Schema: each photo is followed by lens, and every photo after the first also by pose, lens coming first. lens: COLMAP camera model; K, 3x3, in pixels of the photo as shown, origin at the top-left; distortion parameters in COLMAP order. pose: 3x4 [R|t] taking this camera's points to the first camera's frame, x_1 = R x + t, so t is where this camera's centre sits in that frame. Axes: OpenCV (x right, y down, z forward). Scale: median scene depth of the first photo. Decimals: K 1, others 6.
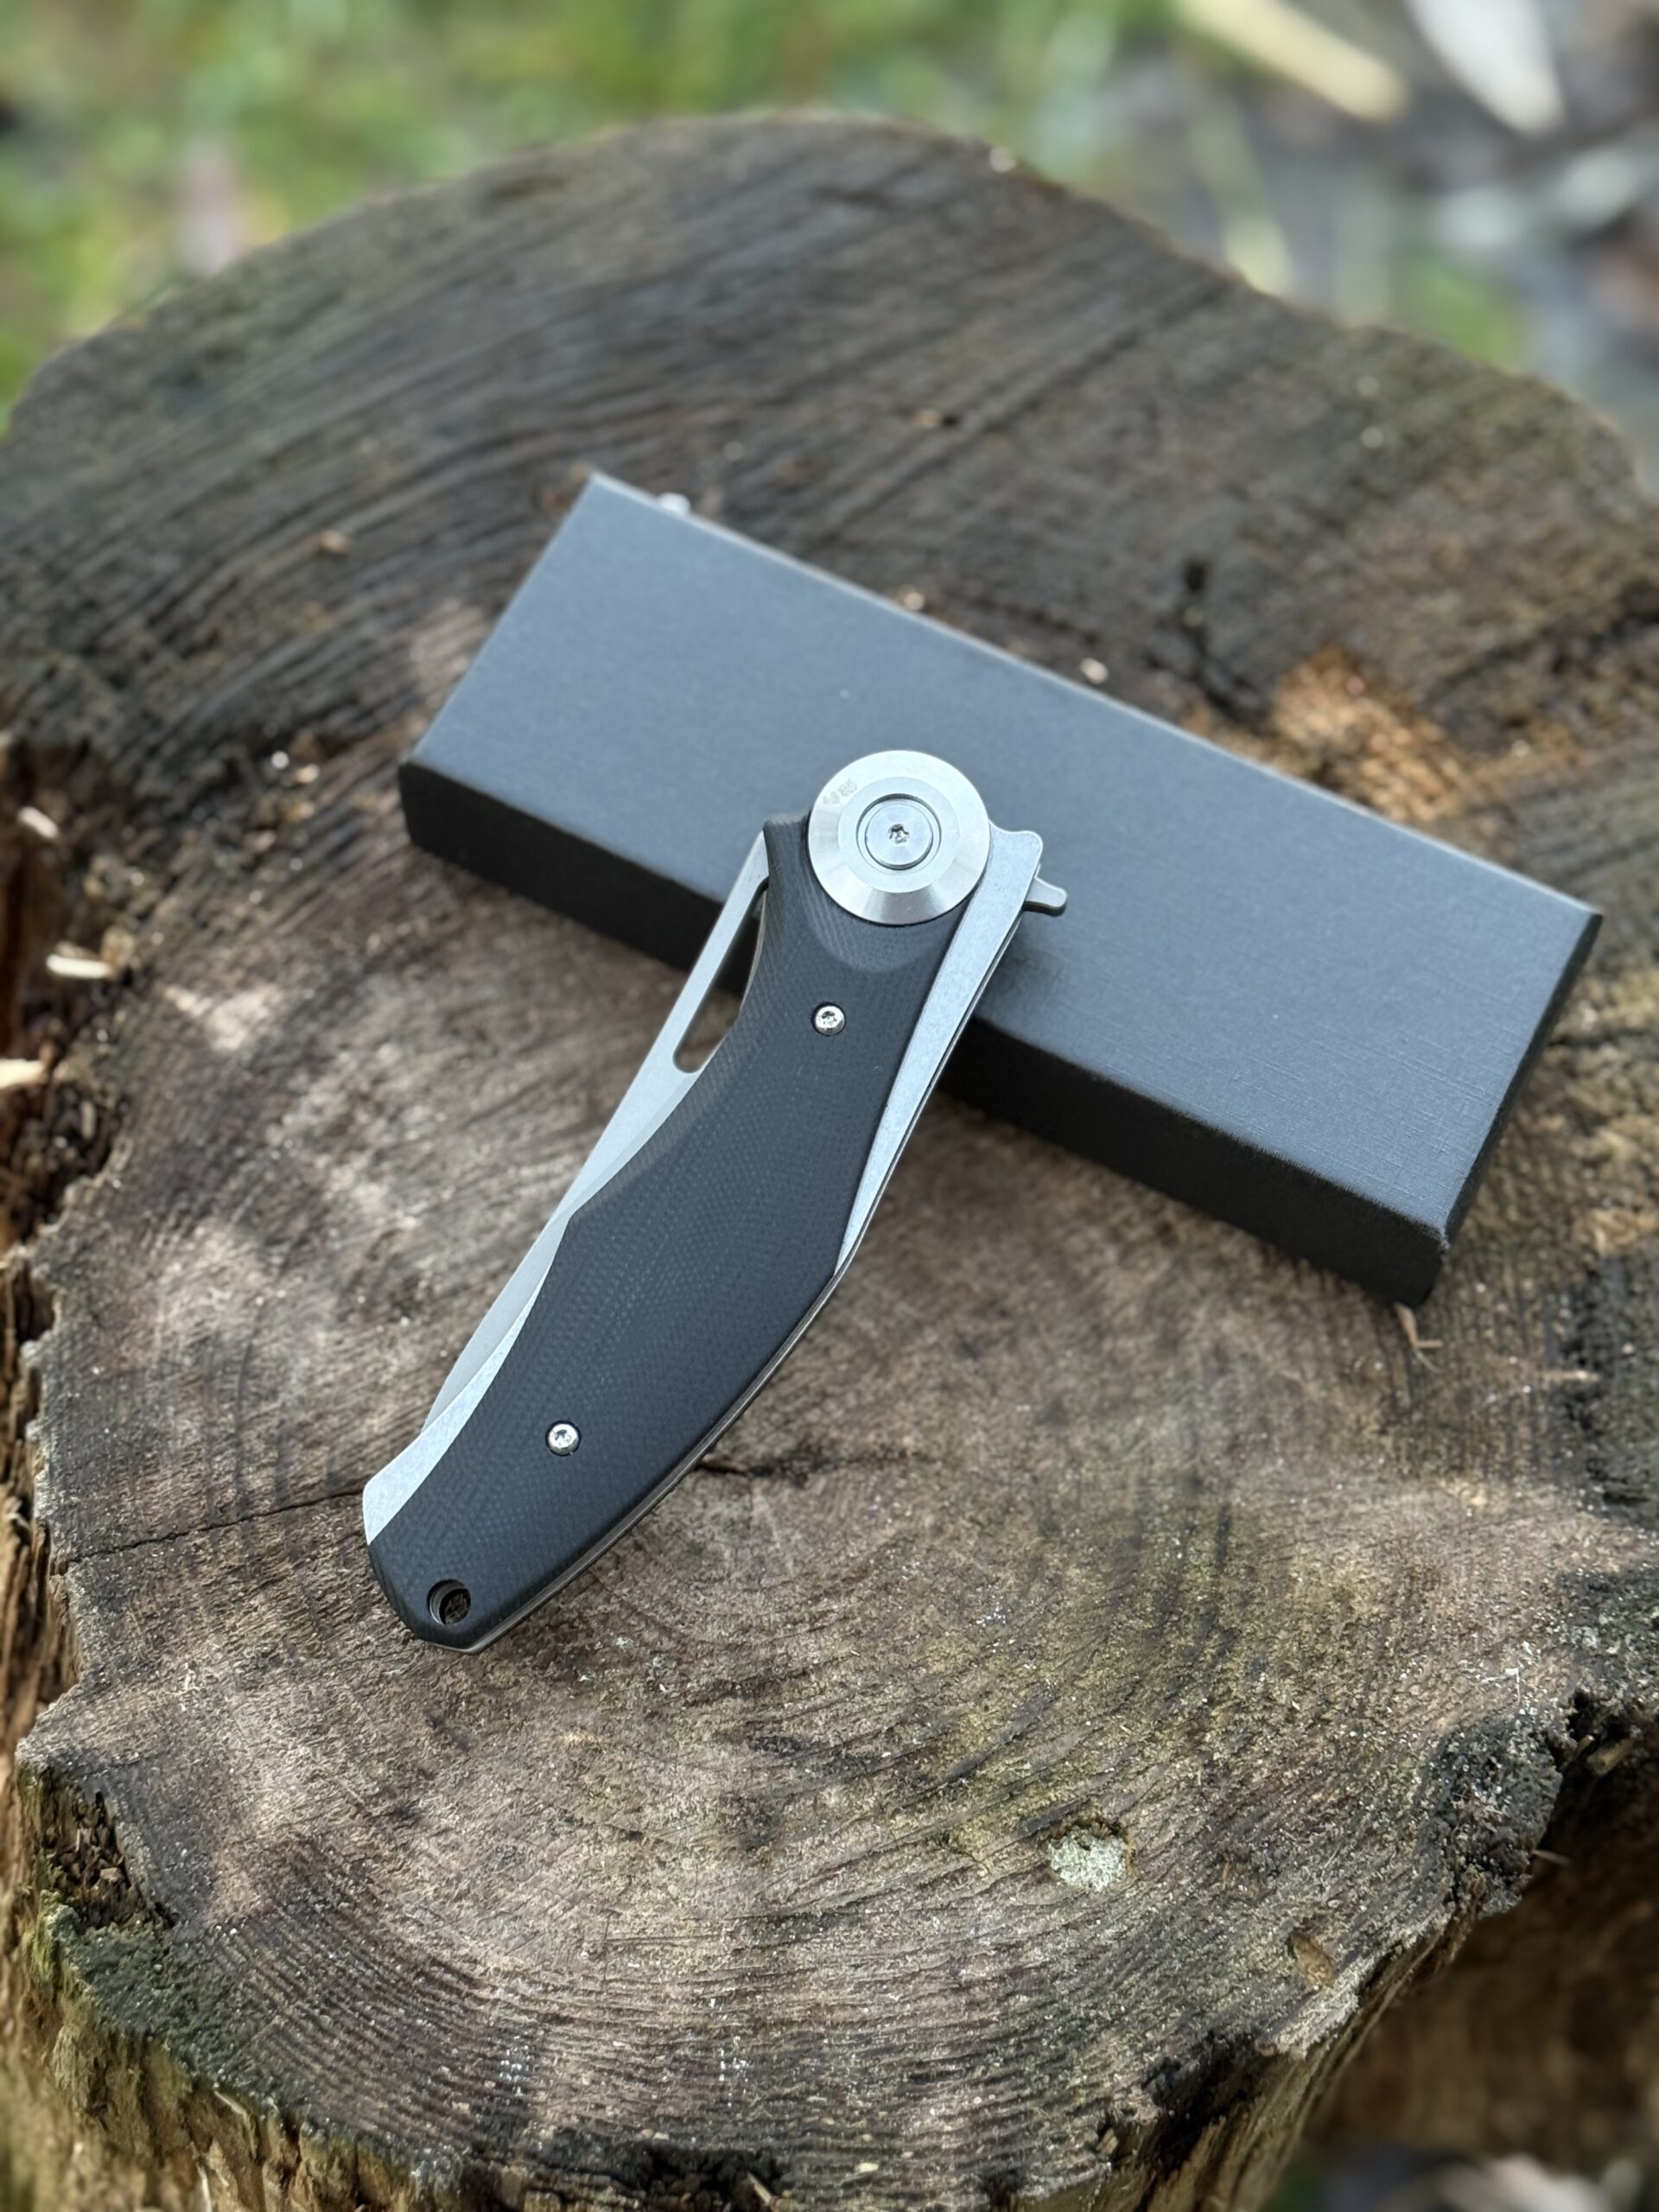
lens RADIAL K [[3606.0, 0, 810.9], [0, 3606.0, 1114.1], [0, 0, 1]] dist [0.125012, 0.000000]
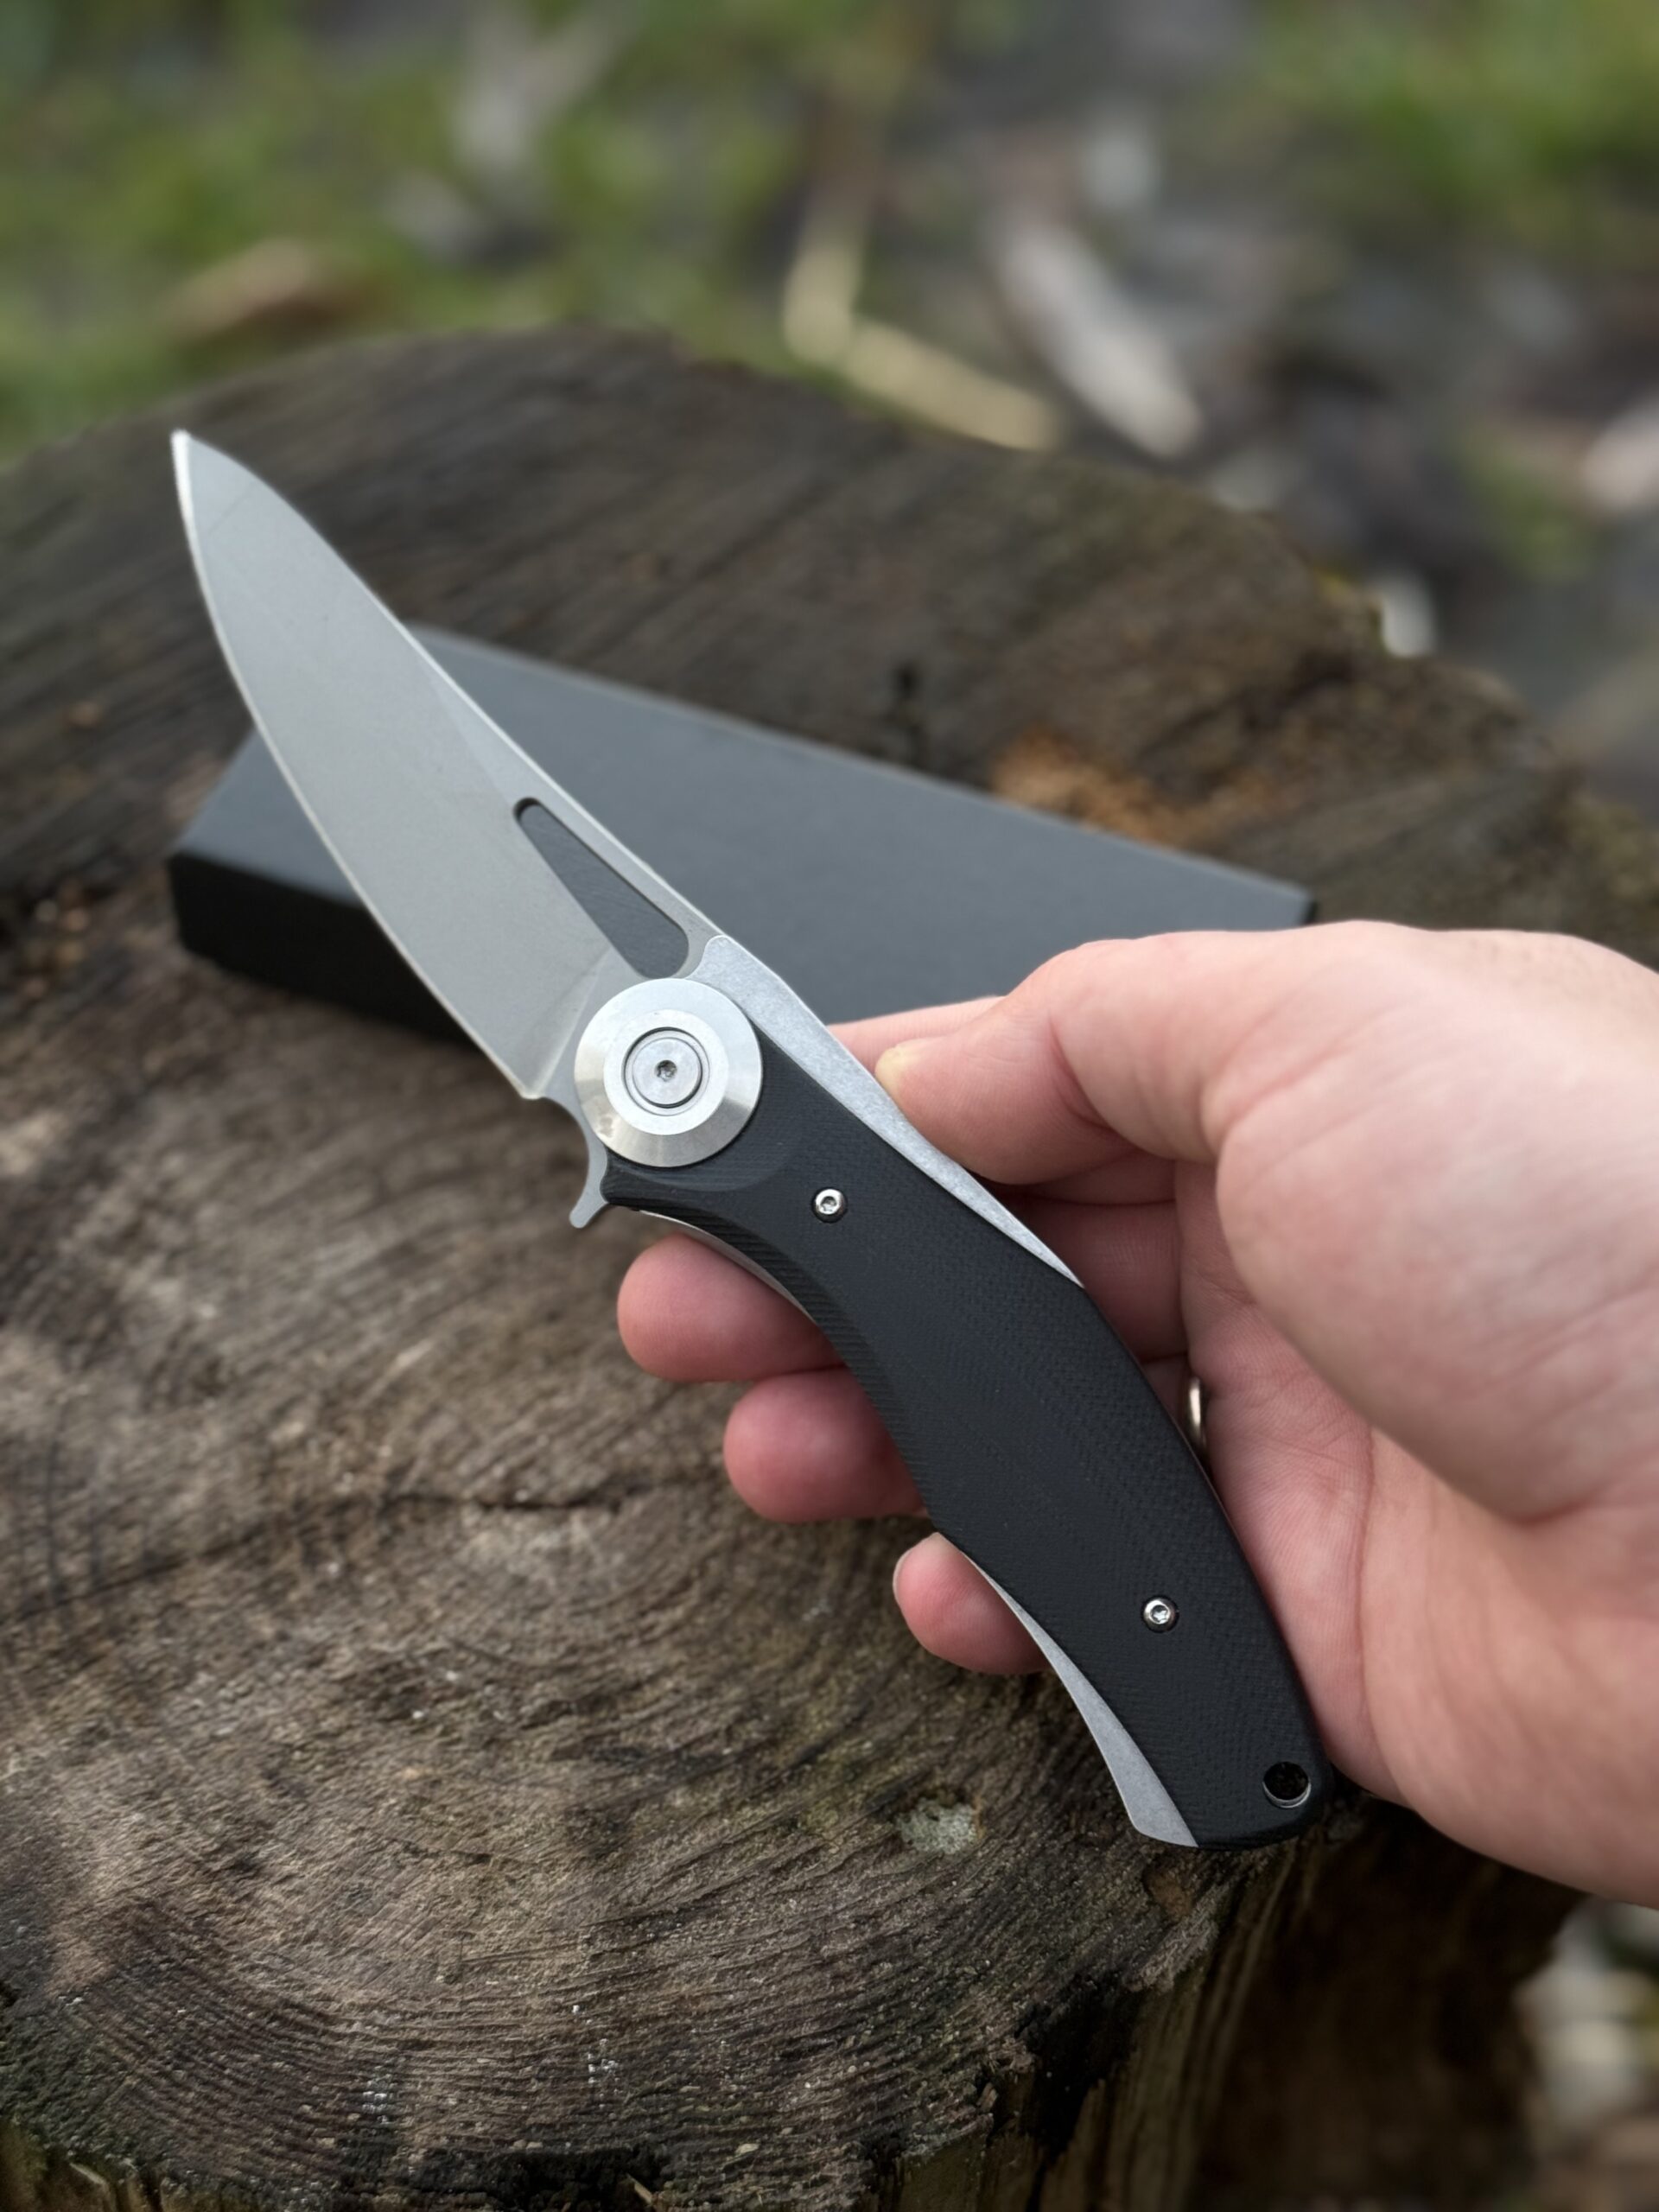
lens RADIAL K [[3350.6, 0, 858.6], [0, 3350.6, 1097.9], [0, 0, 1]] dist [0.109883, 0.000000]
pose [[0.991702, -0.103819, 0.075825, 0.005001], [0.114110, 0.982505, -0.147181, 0.138807], [-0.059218, 0.154612, 0.986199, 0.050701]]
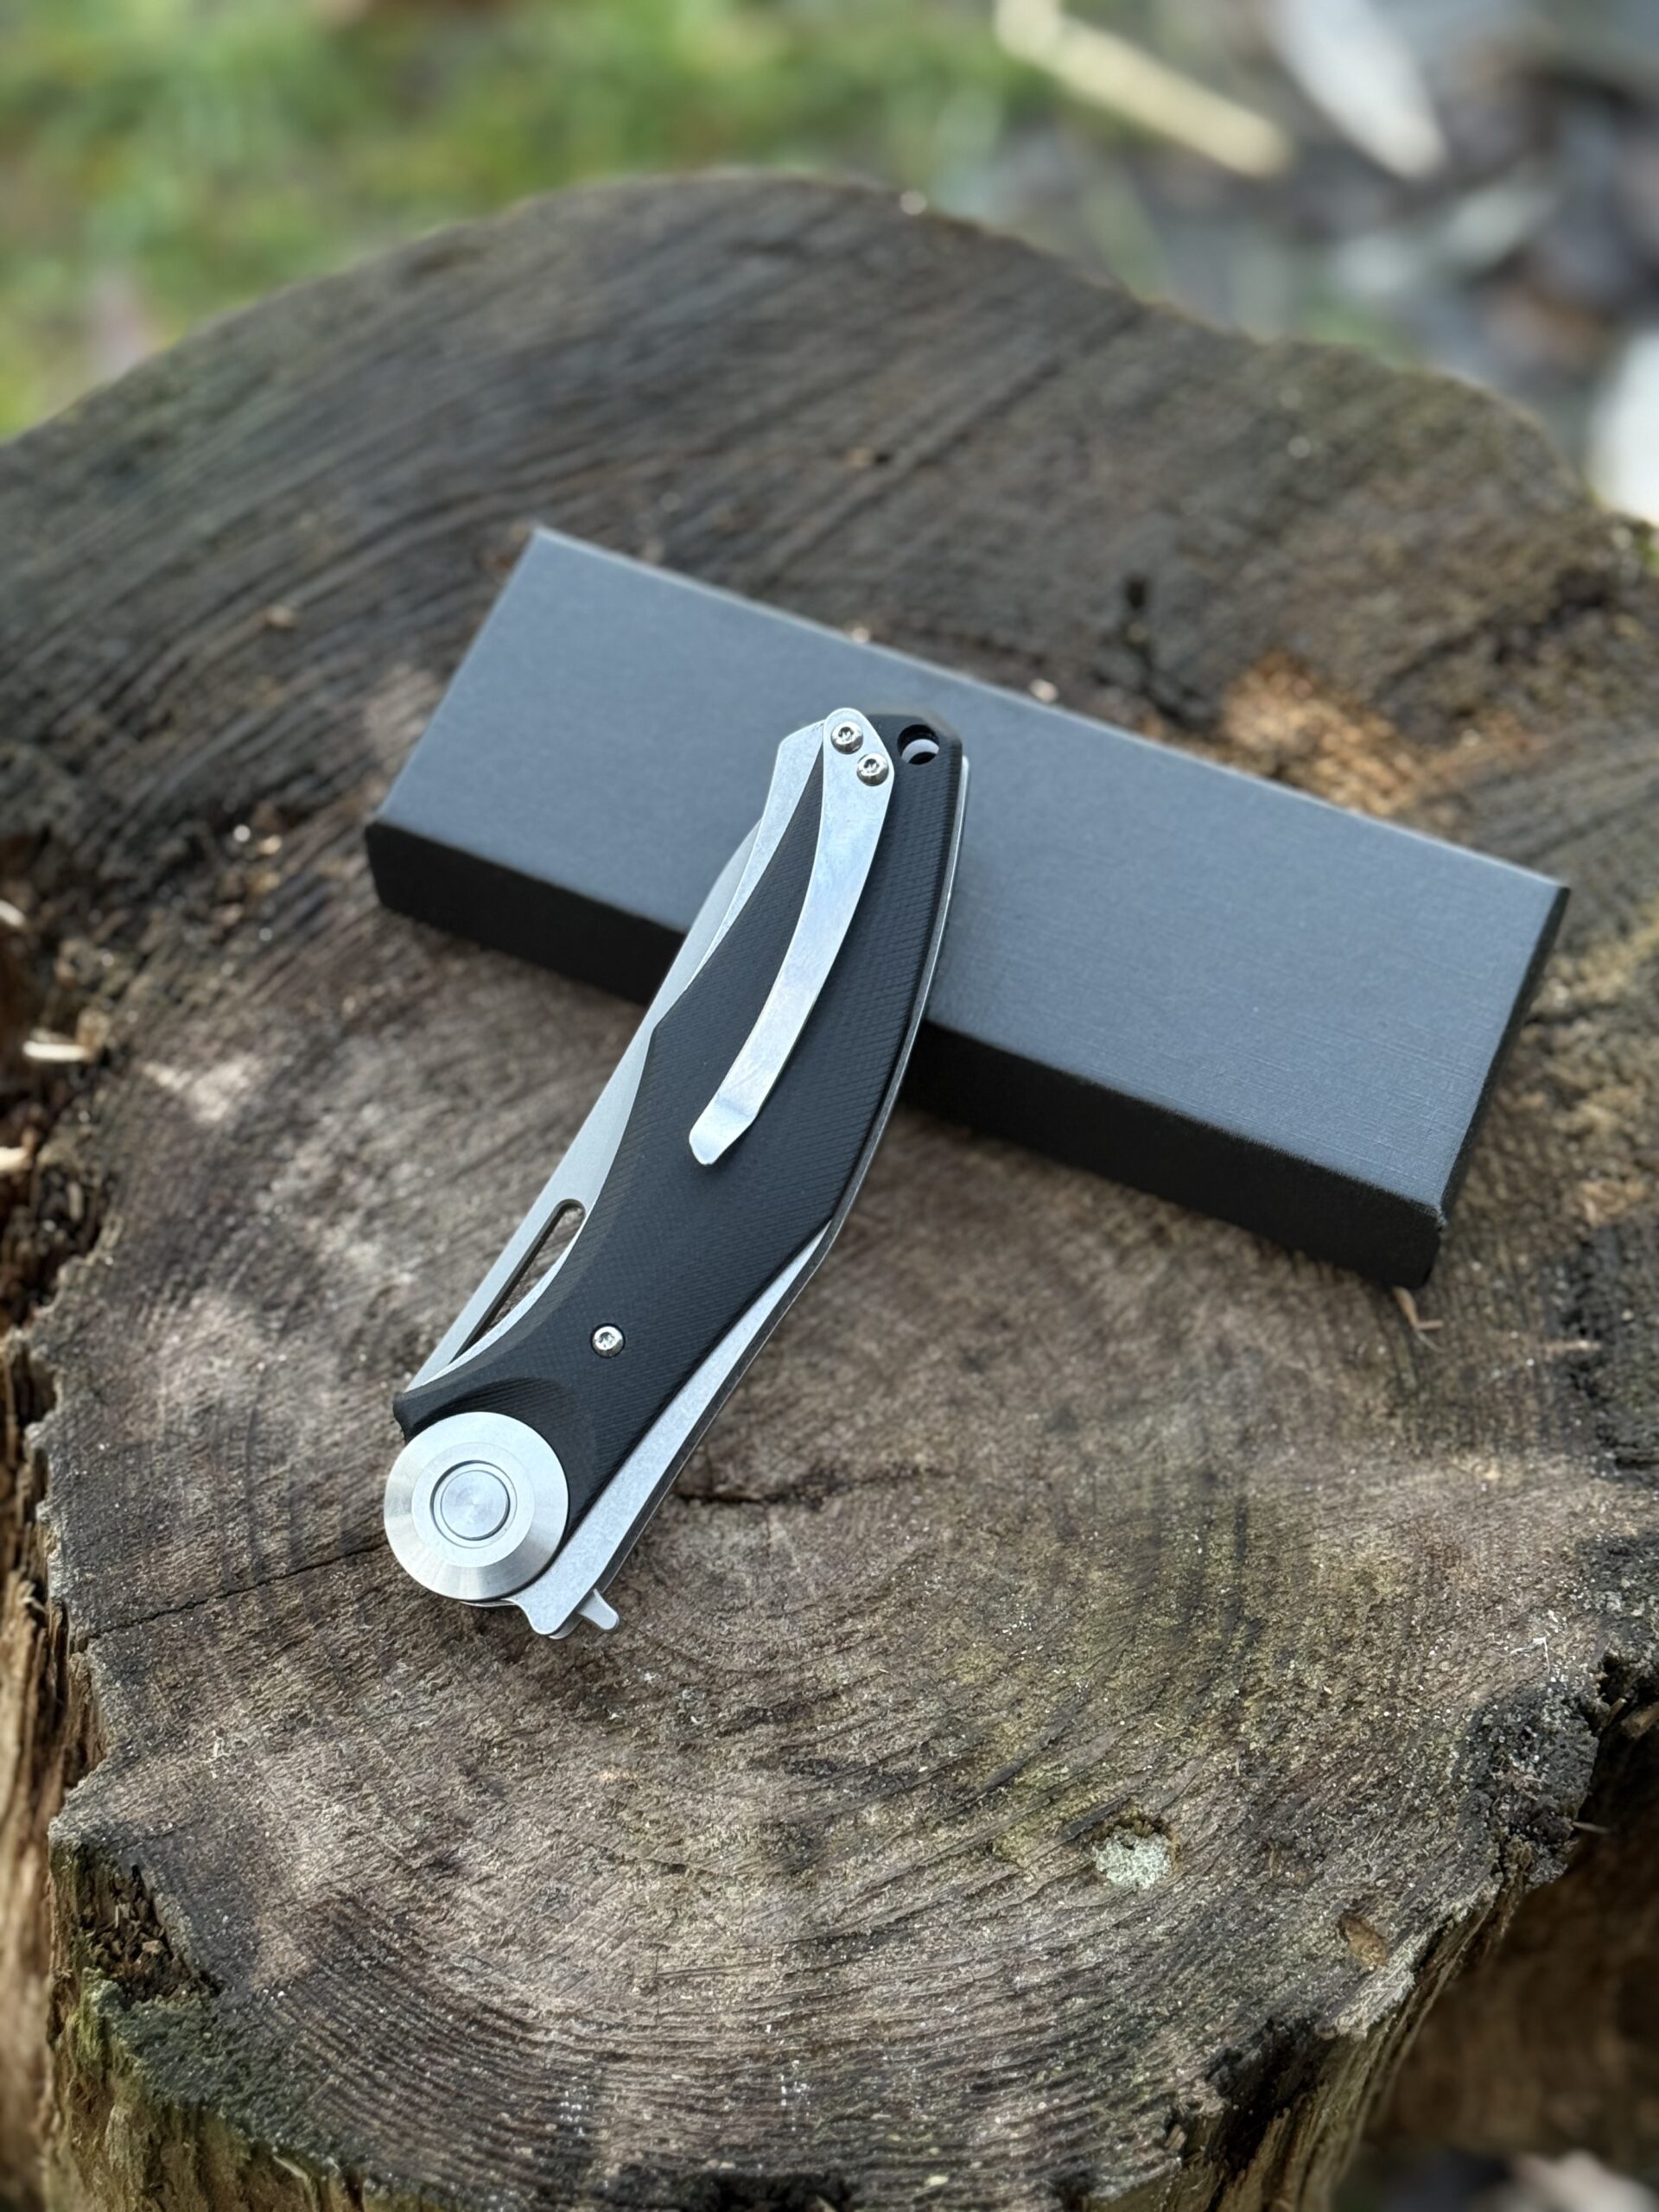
lens RADIAL K [[3606.0, 0, 818.0], [0, 3606.0, 1123.6], [0, 0, 1]] dist [0.125012, 0.000000]
pose [[0.997251, -0.071728, 0.018607, -0.013671], [0.072307, 0.996852, -0.032522, 0.029812], [-0.016216, 0.033778, 0.999298, -0.001328]]
